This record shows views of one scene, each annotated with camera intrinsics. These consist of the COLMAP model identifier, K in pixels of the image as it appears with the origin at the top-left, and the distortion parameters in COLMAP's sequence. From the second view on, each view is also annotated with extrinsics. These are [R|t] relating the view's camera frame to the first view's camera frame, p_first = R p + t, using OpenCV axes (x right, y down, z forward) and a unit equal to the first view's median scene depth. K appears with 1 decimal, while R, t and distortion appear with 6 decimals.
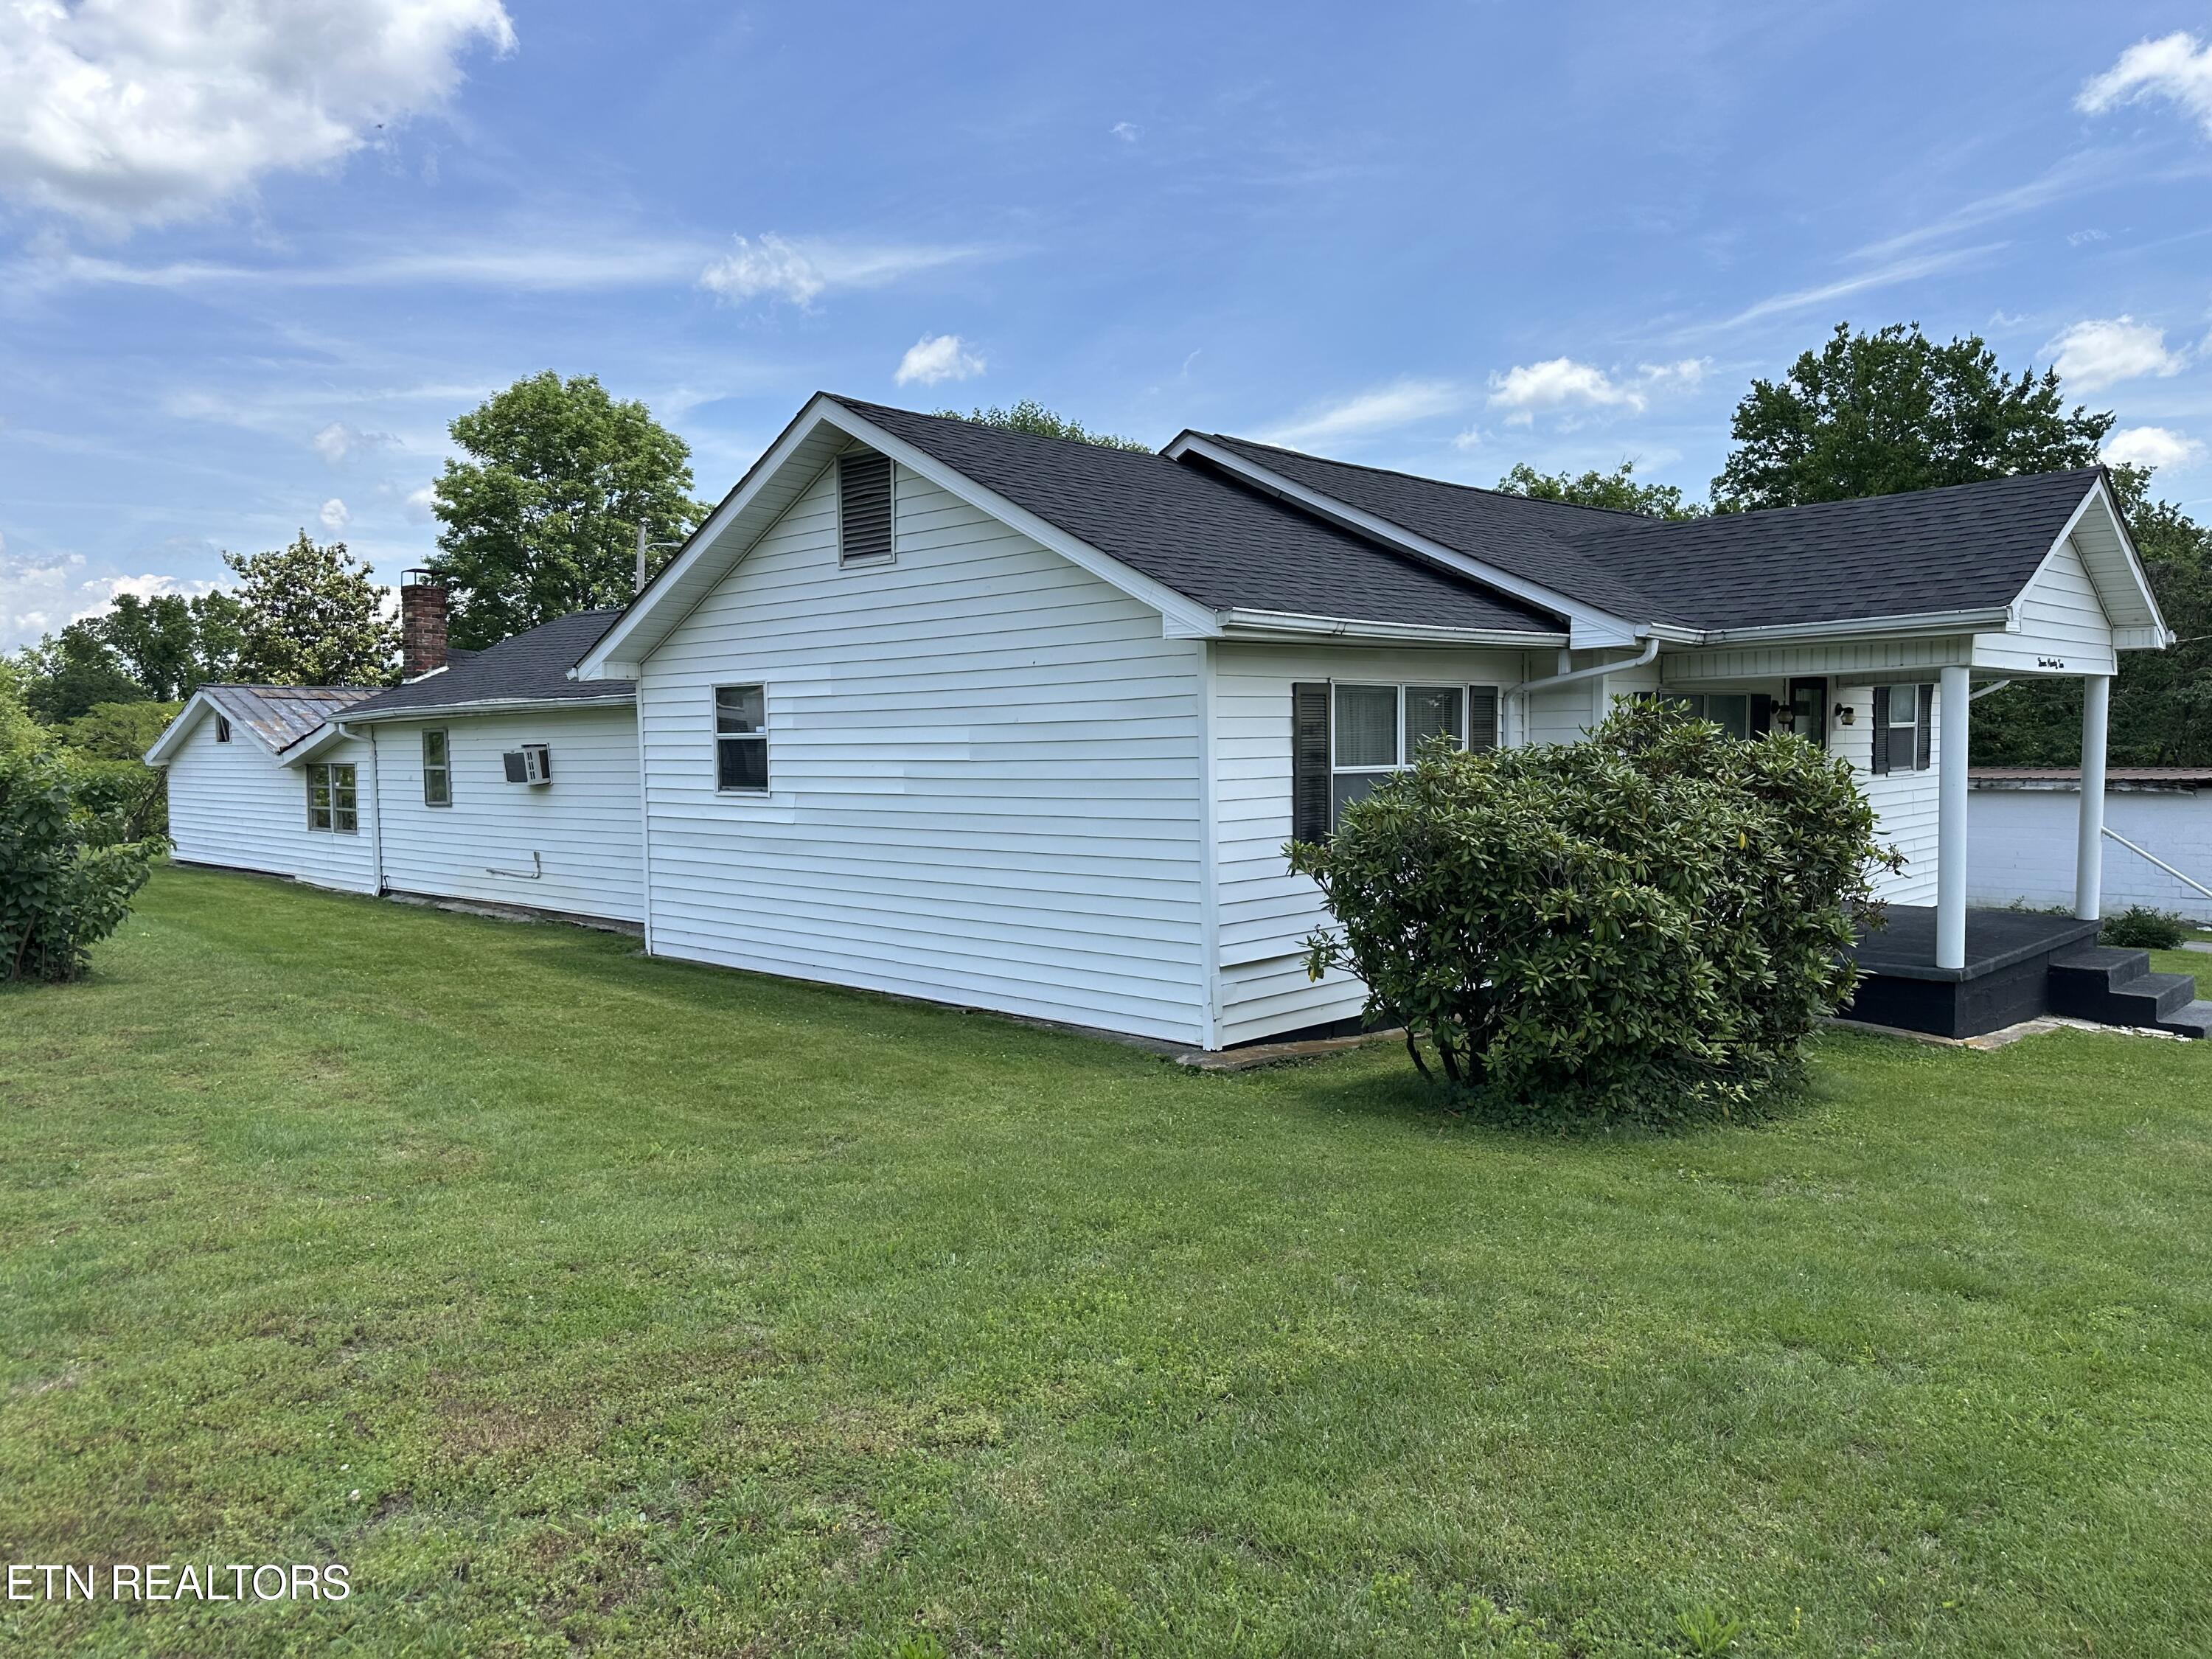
lens RADIAL K [[1563.2, 0, 1105.2], [0, 1563.2, 834.4], [0, 0, 1]] dist [0.070940, -0.086334]
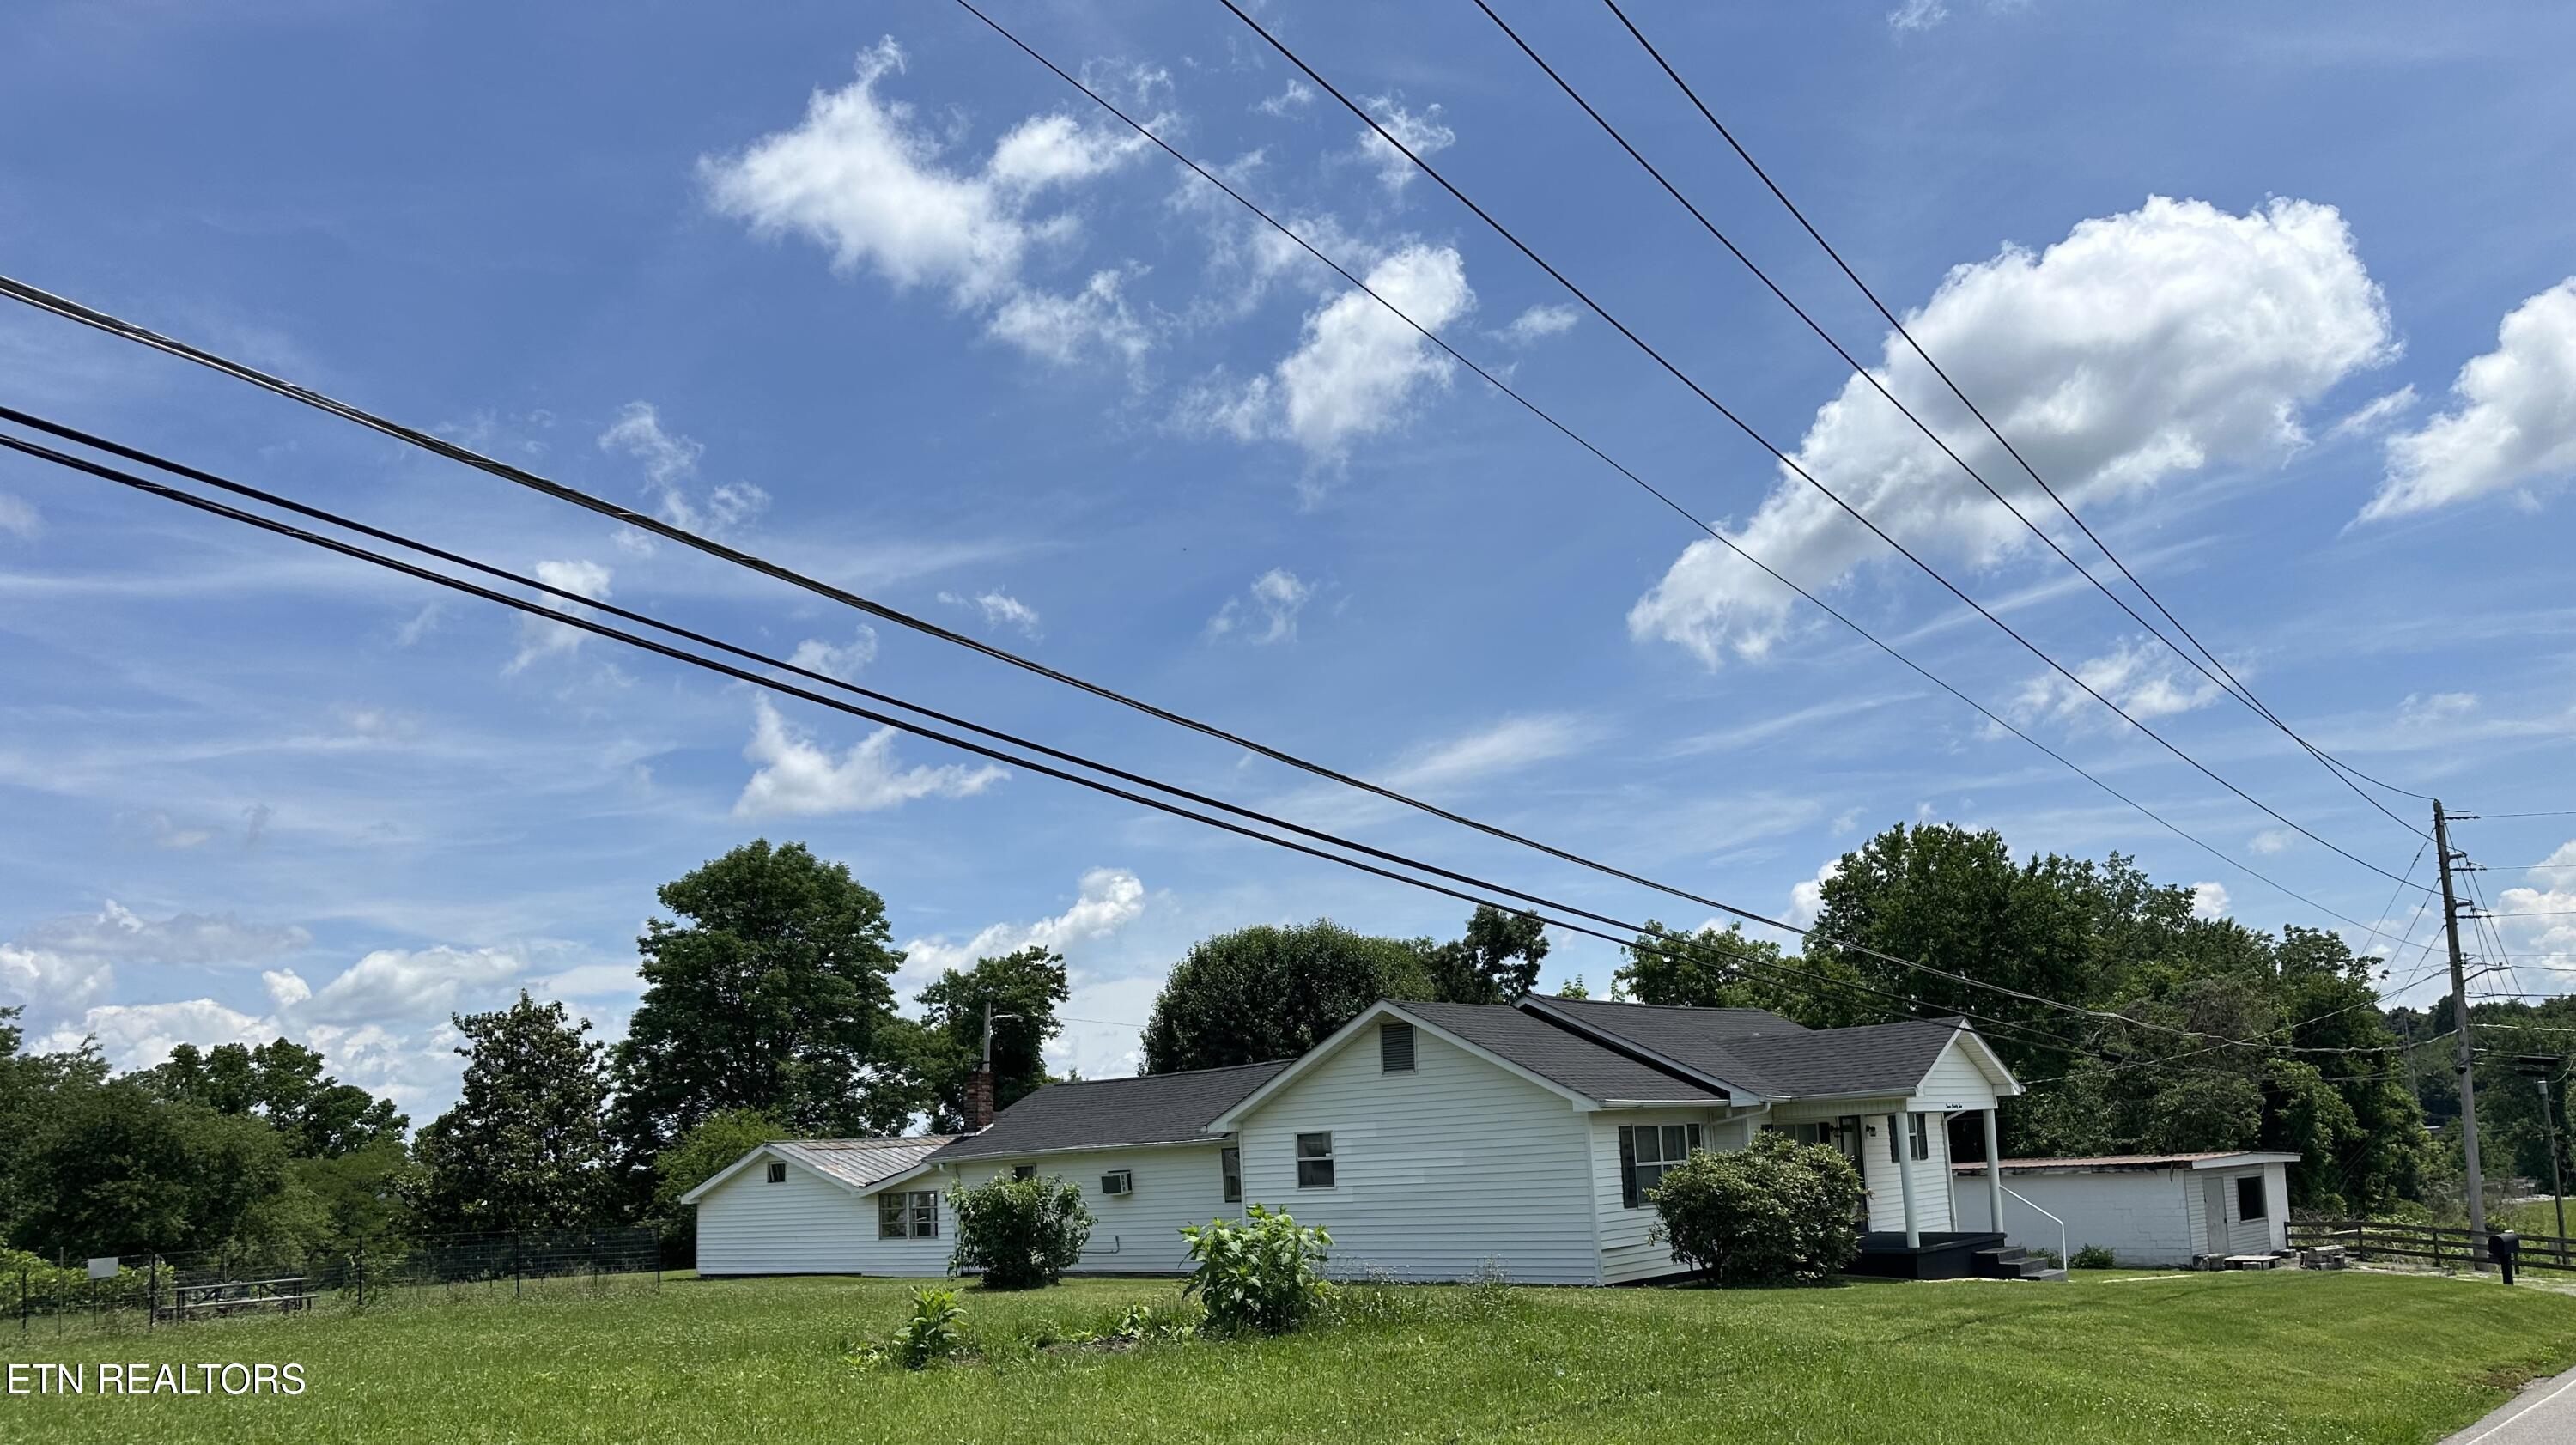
lens RADIAL K [[1848.3, 0, 1292.1], [0, 1848.3, 978.4], [0, 0, 1]] dist [0.065101, -0.021300]
pose [[0.996378, -0.025814, 0.081020, -0.448866], [0.038260, 0.987009, -0.156041, 0.074114], [-0.075940, 0.158575, 0.984422, -1.317485]]
